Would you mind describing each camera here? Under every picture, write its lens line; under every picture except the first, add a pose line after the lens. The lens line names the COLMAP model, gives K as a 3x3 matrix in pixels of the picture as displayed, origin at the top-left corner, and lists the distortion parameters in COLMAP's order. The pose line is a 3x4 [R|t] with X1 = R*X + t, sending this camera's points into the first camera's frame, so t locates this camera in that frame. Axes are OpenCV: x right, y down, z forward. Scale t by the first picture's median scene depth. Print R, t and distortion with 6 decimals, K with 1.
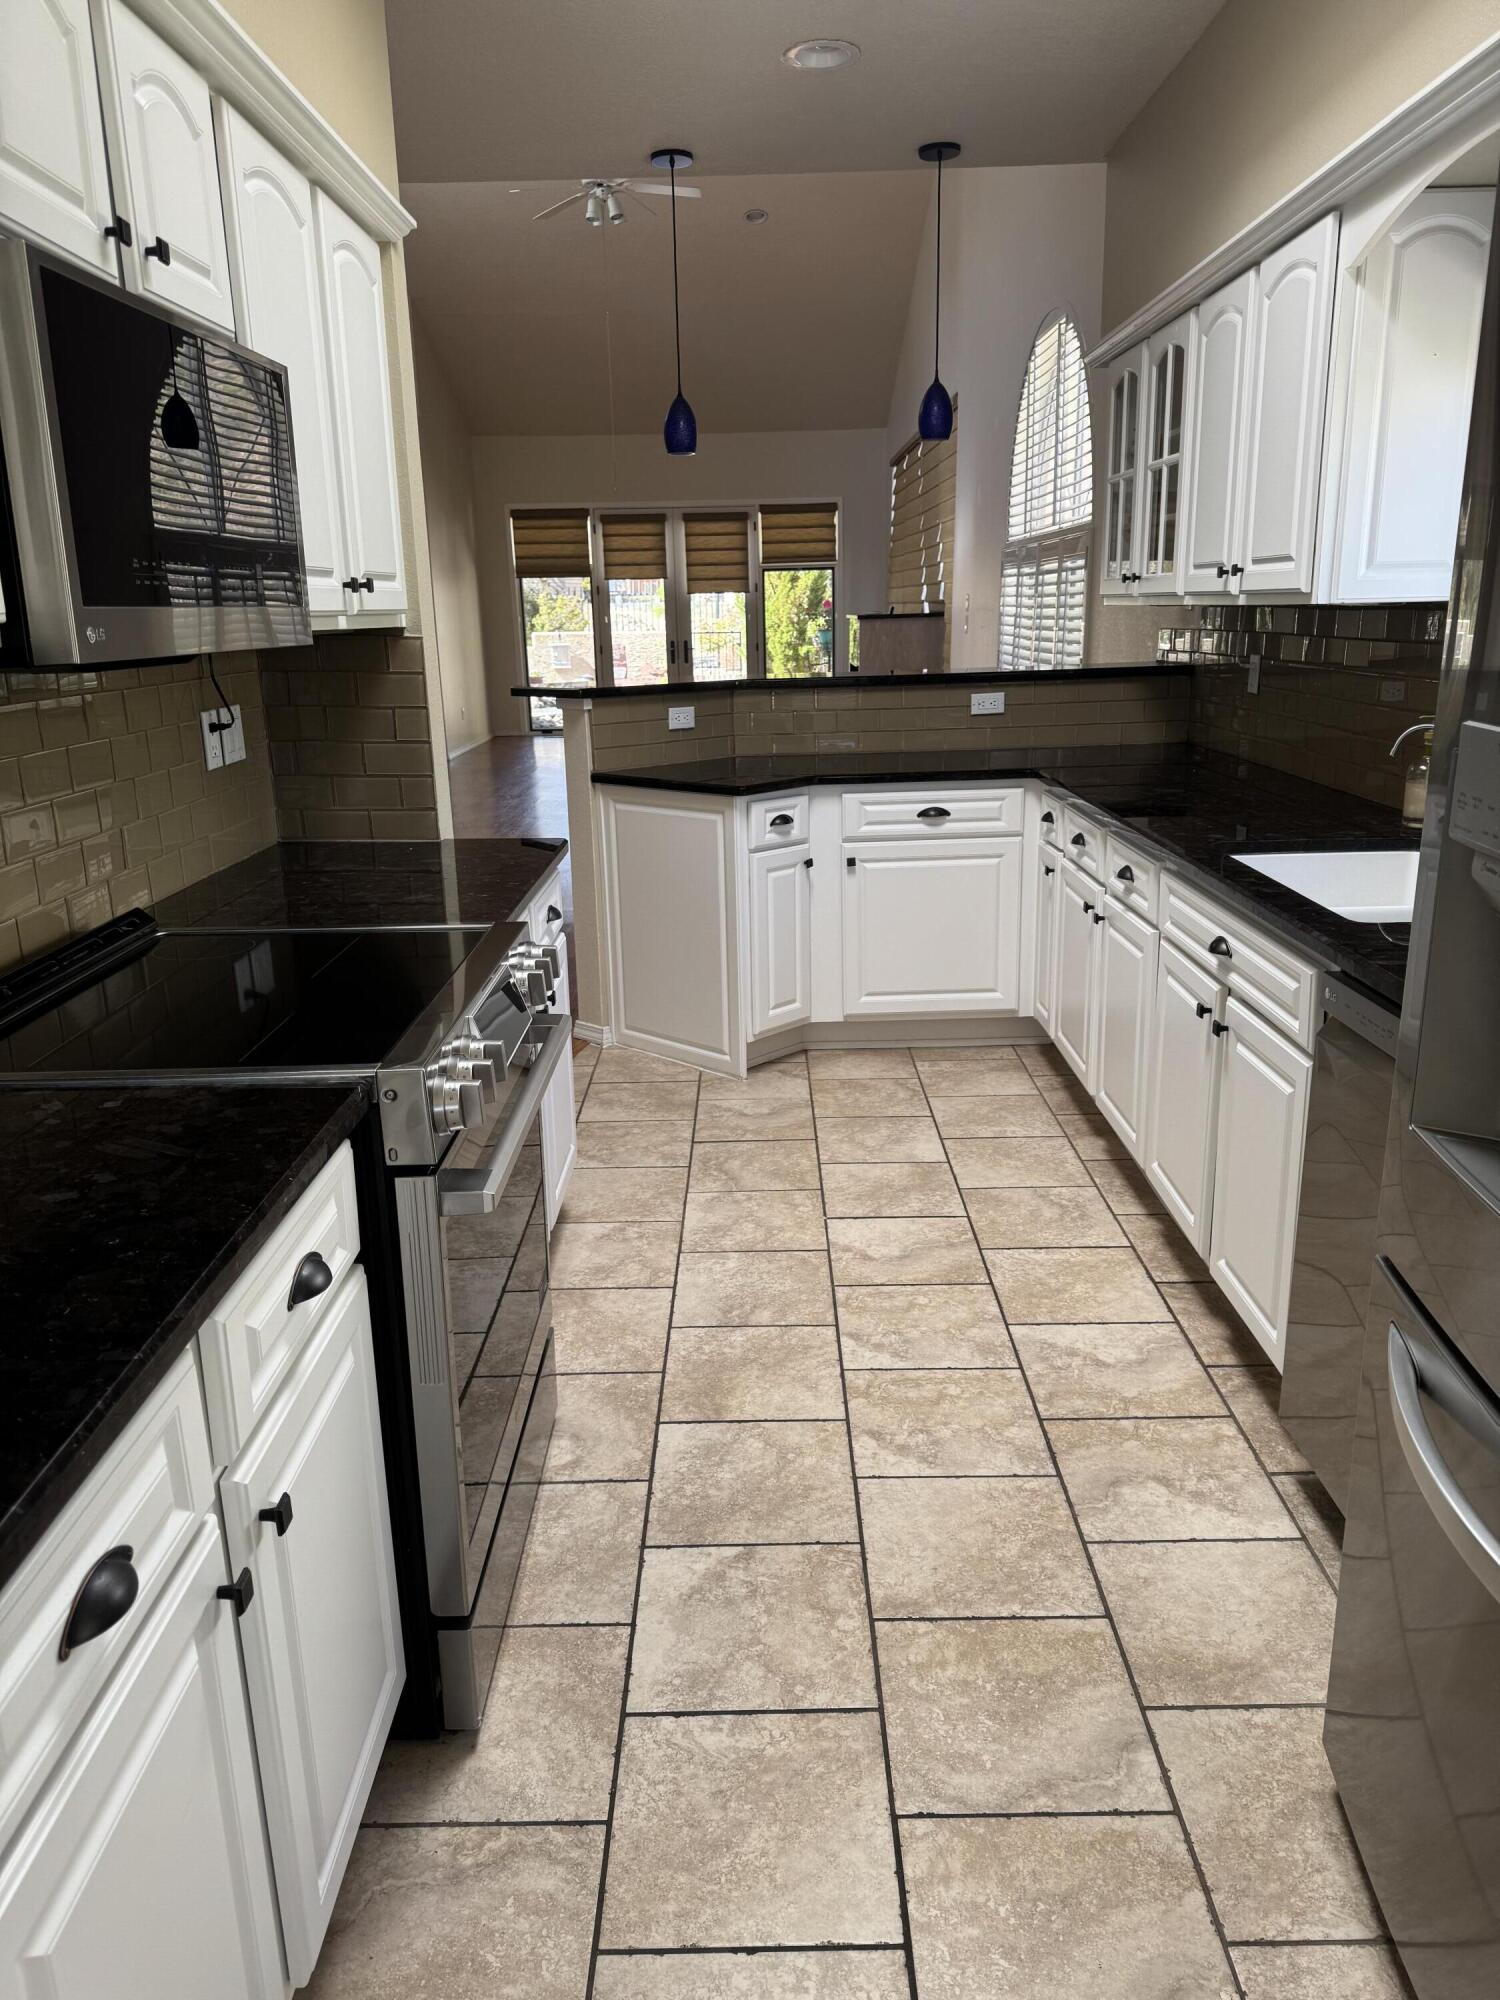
lens RADIAL K [[1420.9, 0, 702.0], [0, 1420.9, 967.1], [0, 0, 1]] dist [0.060226, -0.055039]
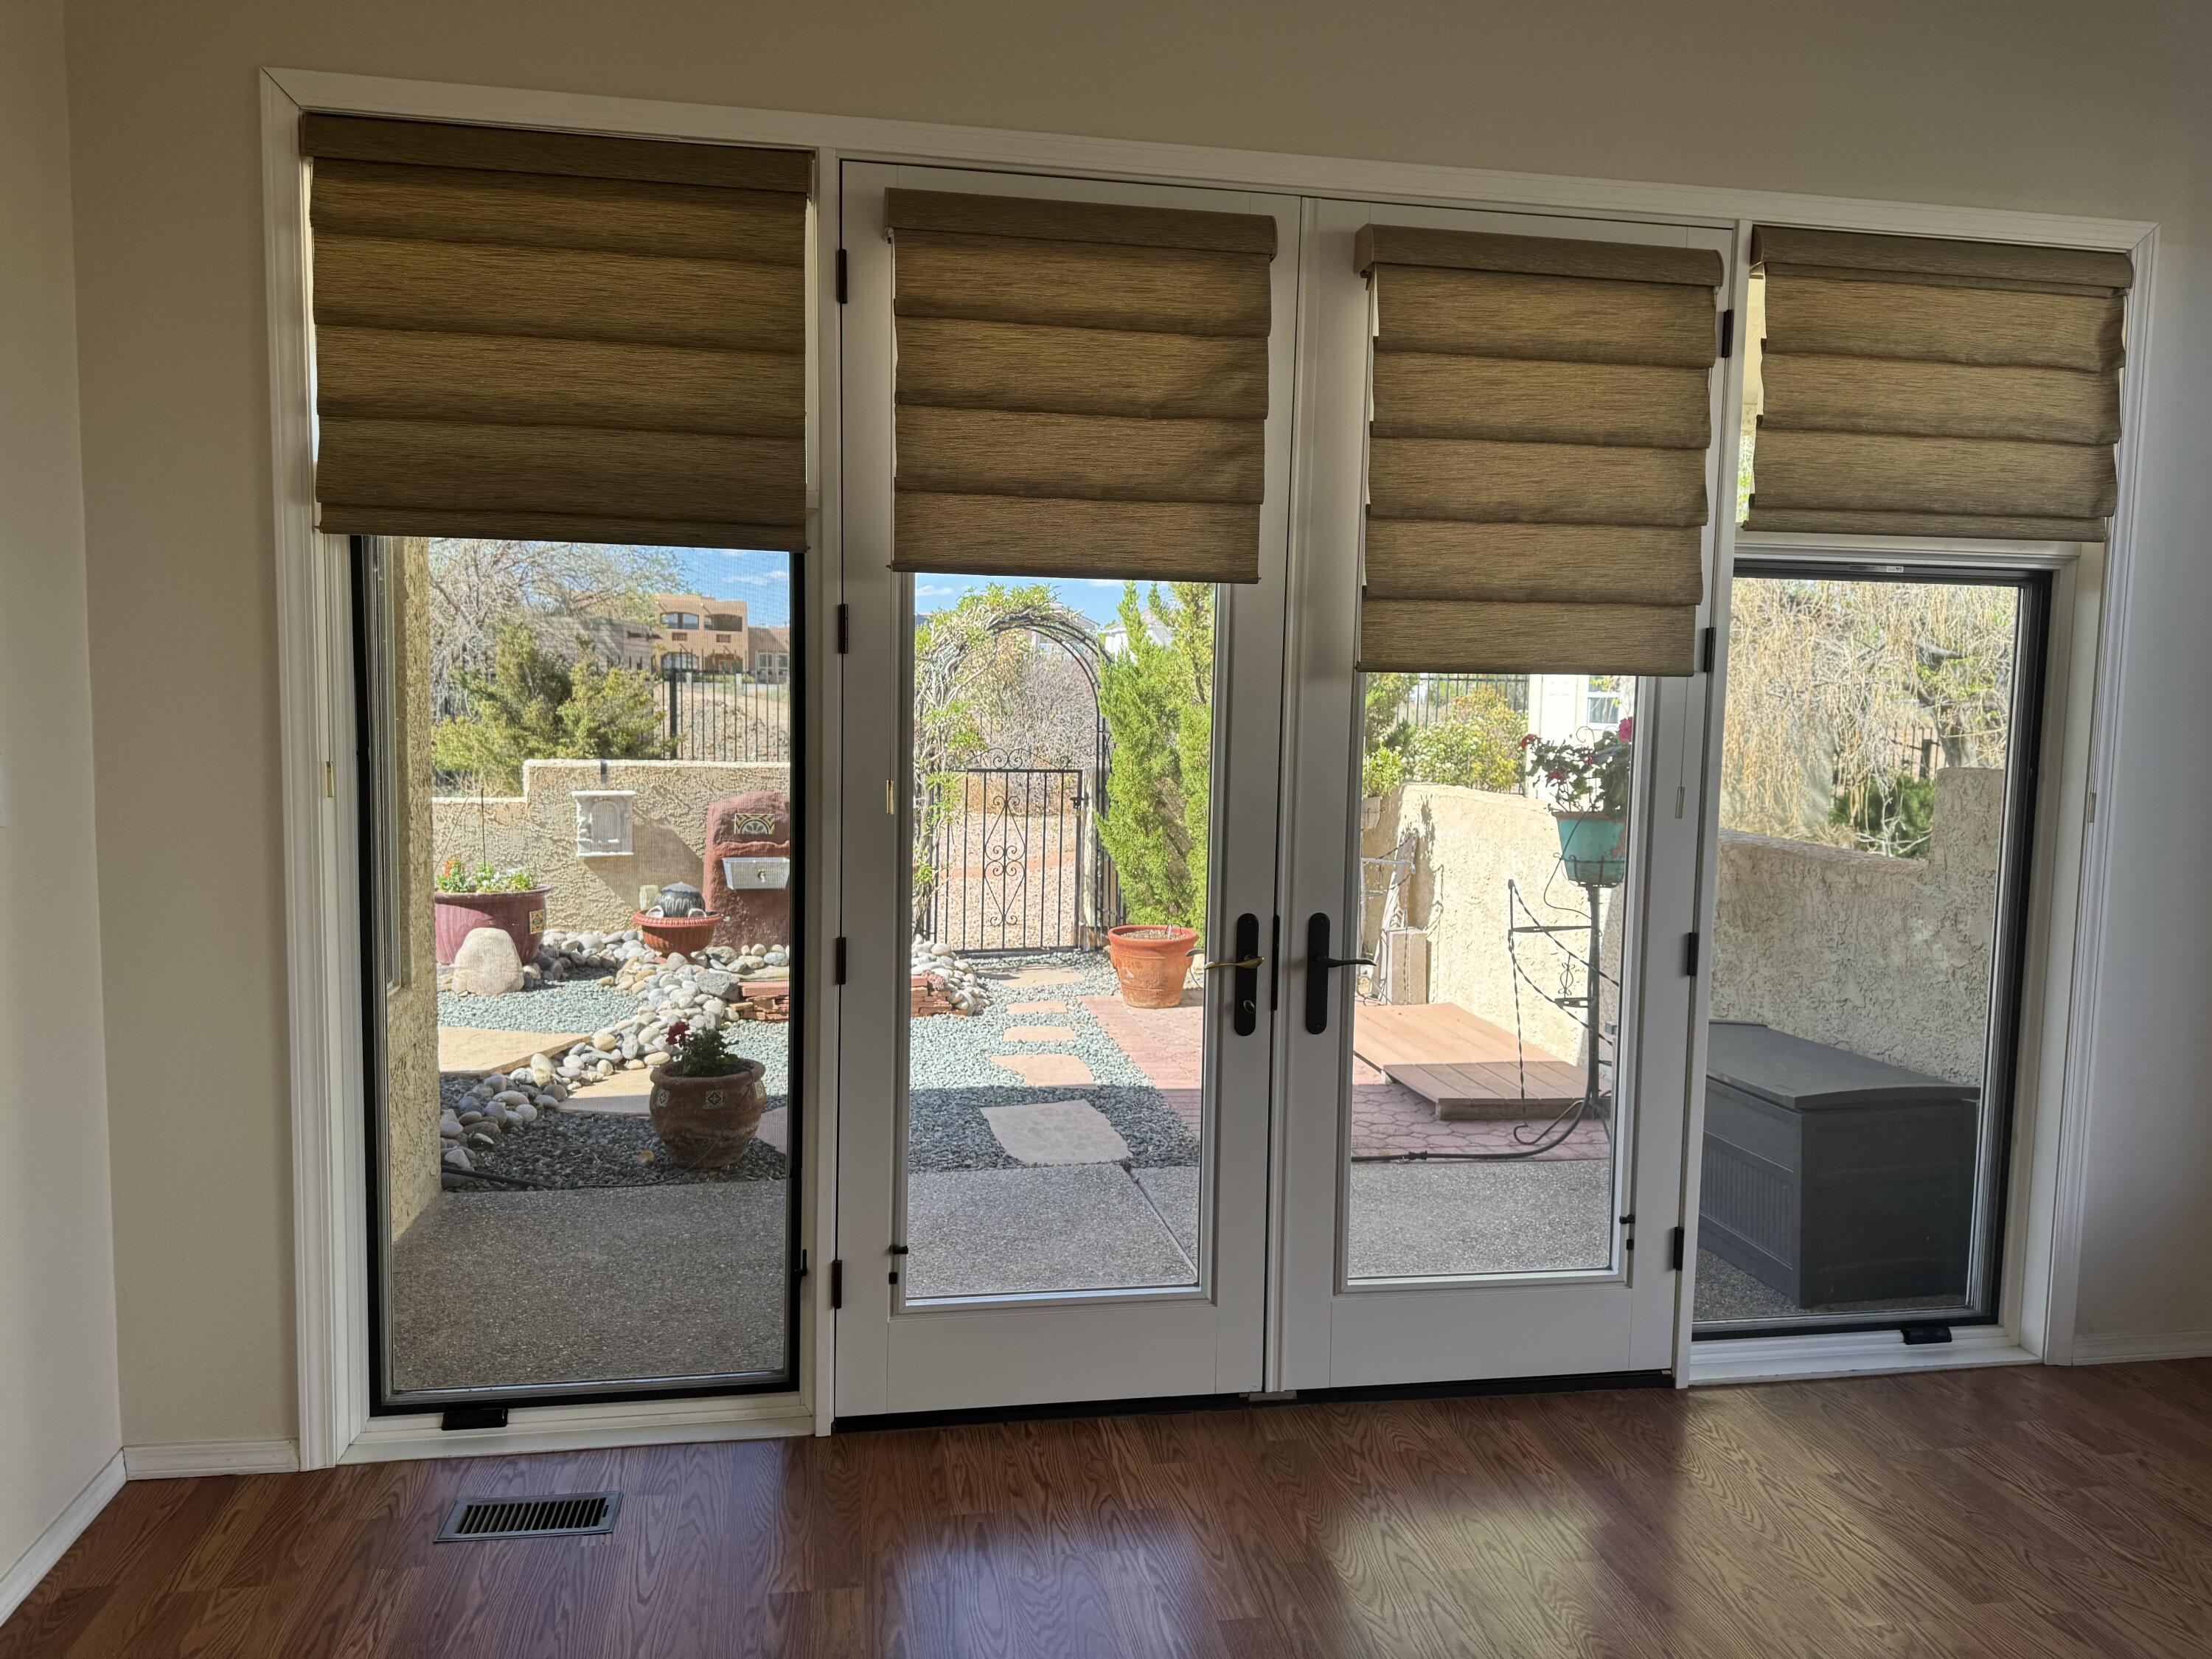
lens RADIAL K [[1571.5, 0, 1105.7], [0, 1571.5, 846.0], [0, 0, 1]] dist [0.060226, -0.055039]
pose [[0.980510, 0.022290, 0.195202, -0.079972], [0.007802, 0.988343, -0.152047, -0.212868], [-0.196316, 0.150606, 0.968906, 0.827133]]
